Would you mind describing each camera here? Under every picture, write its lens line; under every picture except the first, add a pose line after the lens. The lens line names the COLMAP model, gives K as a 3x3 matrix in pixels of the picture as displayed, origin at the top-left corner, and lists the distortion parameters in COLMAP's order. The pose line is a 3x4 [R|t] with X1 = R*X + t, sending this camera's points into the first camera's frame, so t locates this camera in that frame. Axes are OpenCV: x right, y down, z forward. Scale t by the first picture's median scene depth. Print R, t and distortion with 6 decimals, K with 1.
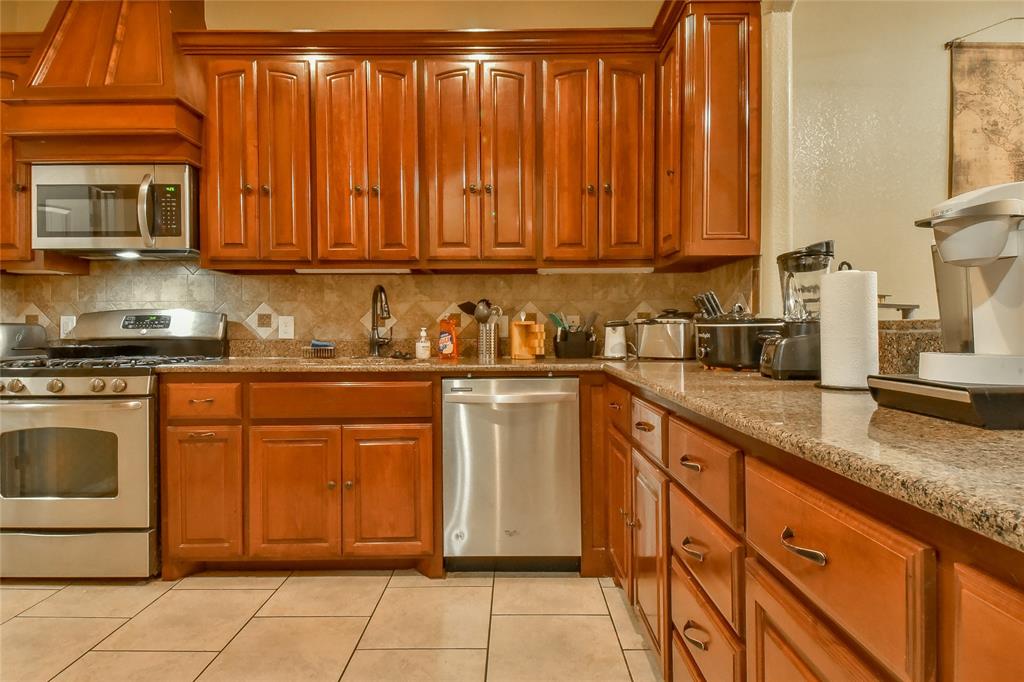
lens RADIAL K [[548.2, 0, 511.3], [0, 548.2, 338.9], [0, 0, 1]] dist [0.063237, -0.041109]
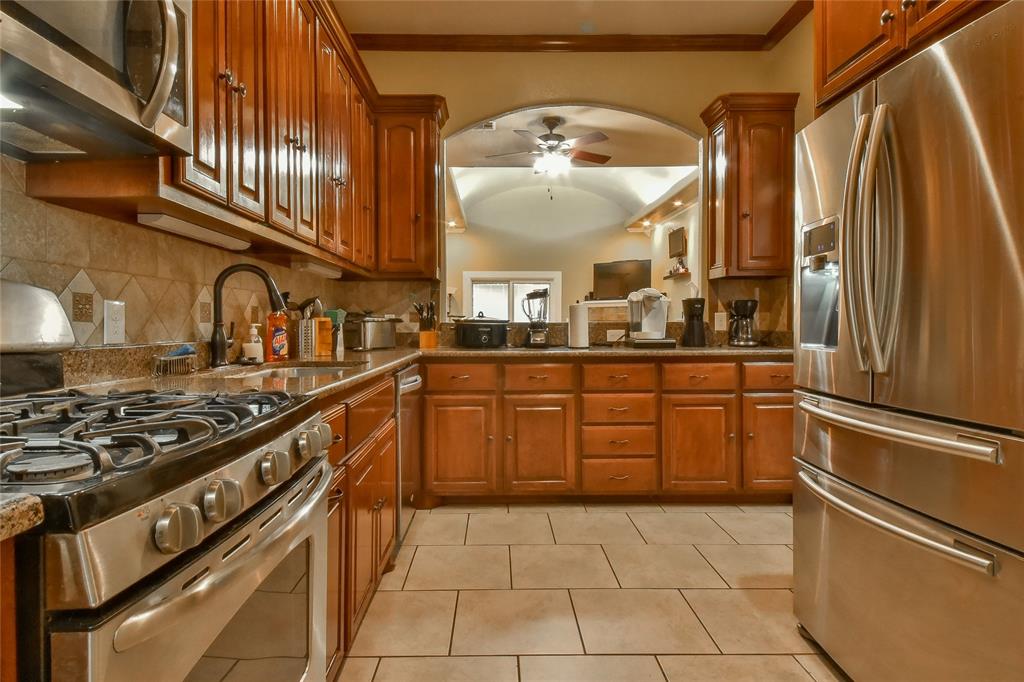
lens RADIAL K [[567.2, 0, 505.1], [0, 567.2, 337.8], [0, 0, 1]] dist [0.054691, -0.036293]
pose [[-0.023213, -0.017635, 0.999575, -0.939162], [0.021153, 0.999612, 0.018127, -0.007585], [-0.999507, 0.021565, -0.022831, 0.637077]]
